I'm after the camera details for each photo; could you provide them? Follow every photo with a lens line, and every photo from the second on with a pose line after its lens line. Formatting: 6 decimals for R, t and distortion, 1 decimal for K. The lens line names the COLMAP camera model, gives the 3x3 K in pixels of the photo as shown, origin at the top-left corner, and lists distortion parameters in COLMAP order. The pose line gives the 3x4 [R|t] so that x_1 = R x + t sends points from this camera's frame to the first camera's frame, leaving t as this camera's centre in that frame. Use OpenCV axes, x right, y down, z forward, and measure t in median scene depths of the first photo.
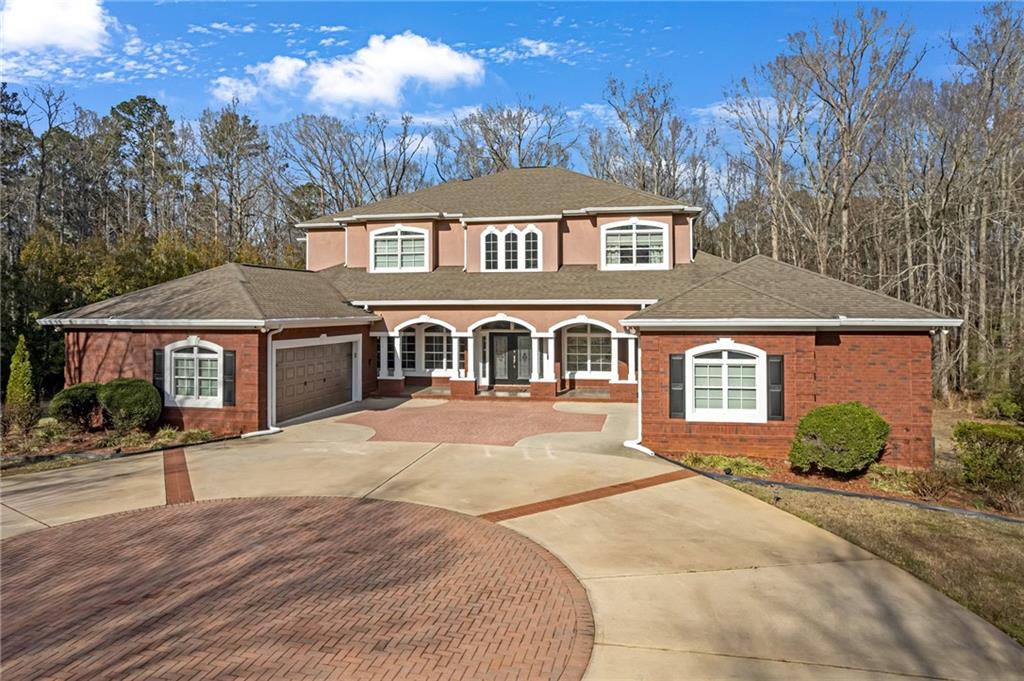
lens RADIAL K [[676.5, 0, 514.0], [0, 676.5, 312.6], [0, 0, 1]] dist [-0.025588, -0.000173]
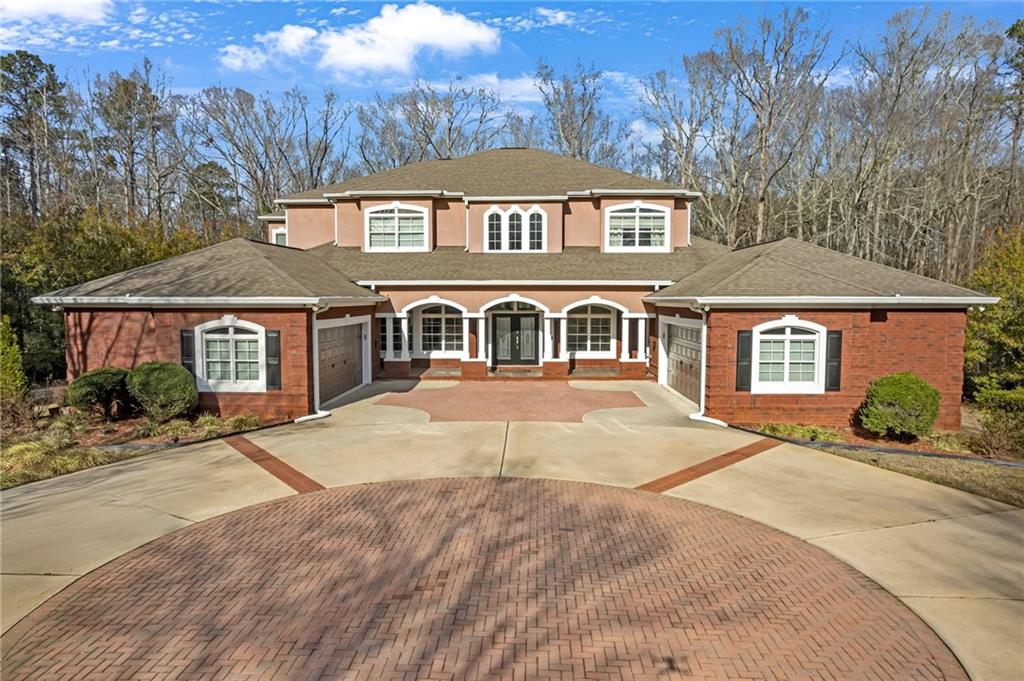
lens RADIAL K [[655.7, 0, 512.7], [0, 655.7, 355.0], [0, 0, 1]] dist [-0.044637, 0.040817]
pose [[0.985793, -0.011871, 0.167542, -0.229297], [-0.002100, 0.996550, 0.082969, 0.013296], [-0.167949, -0.082142, 0.982368, 0.052767]]
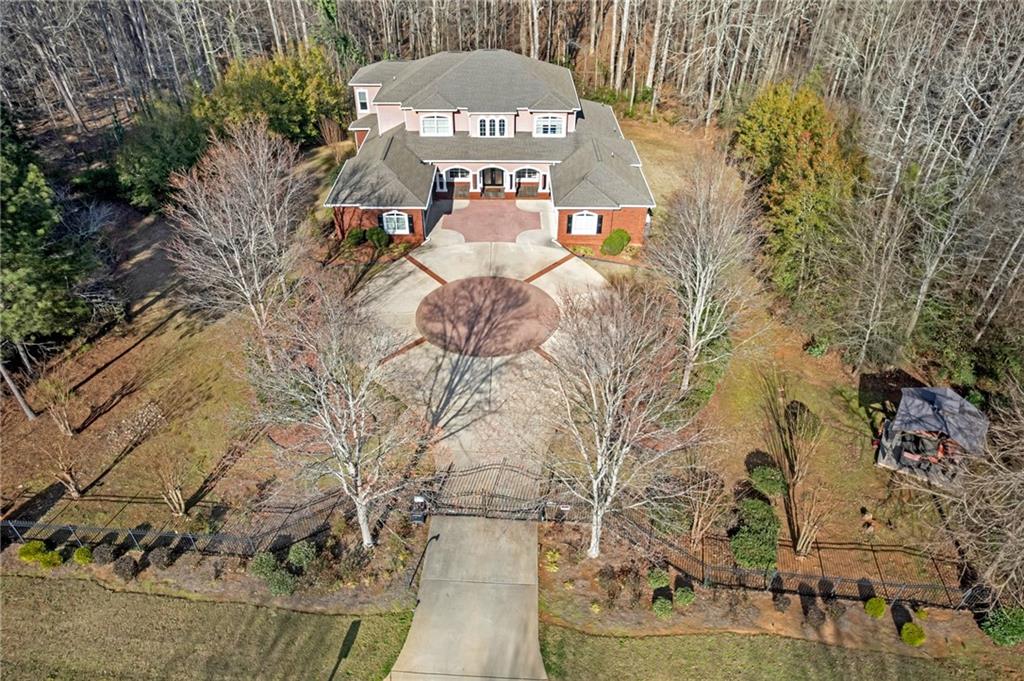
lens RADIAL K [[676.5, 0, 514.0], [0, 676.5, 312.6], [0, 0, 1]] dist [-0.025588, -0.000173]
pose [[0.979426, -0.105772, 0.171861, -0.485539], [-0.008842, 0.828322, 0.560183, -1.066528], [-0.201608, -0.550177, 0.810345, -1.402692]]
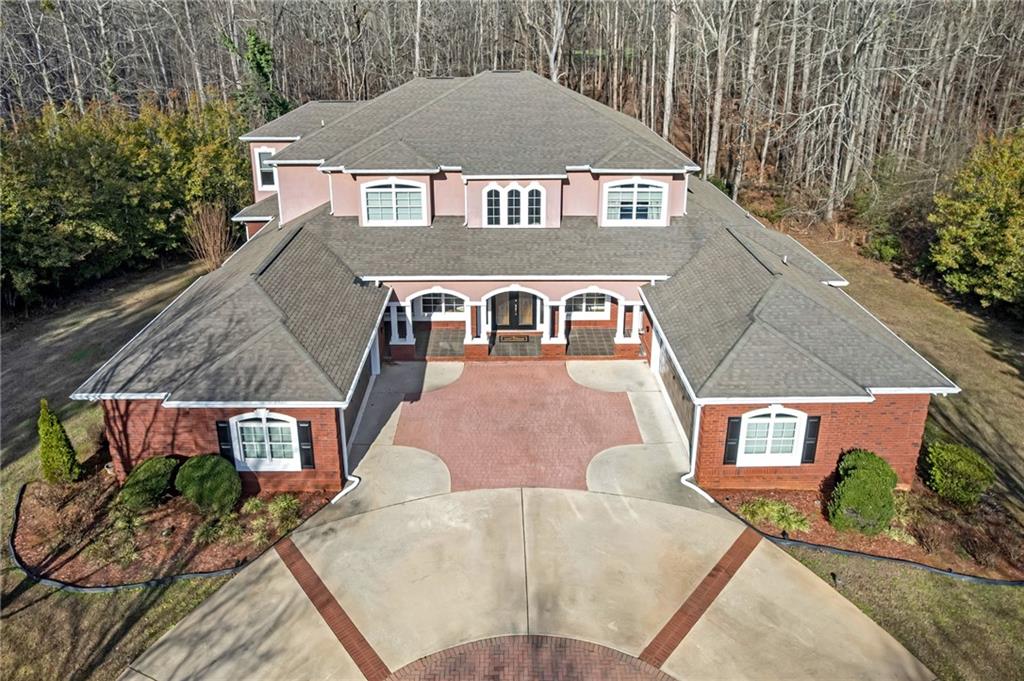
lens RADIAL K [[692.3, 0, 509.6], [0, 692.3, 220.3], [0, 0, 1]] dist [-0.032727, -0.000829]
pose [[0.978149, -0.057304, 0.199850, -0.287993], [-0.002270, 0.958263, 0.285878, -0.487516], [-0.207891, -0.280085, 0.937195, 0.054197]]
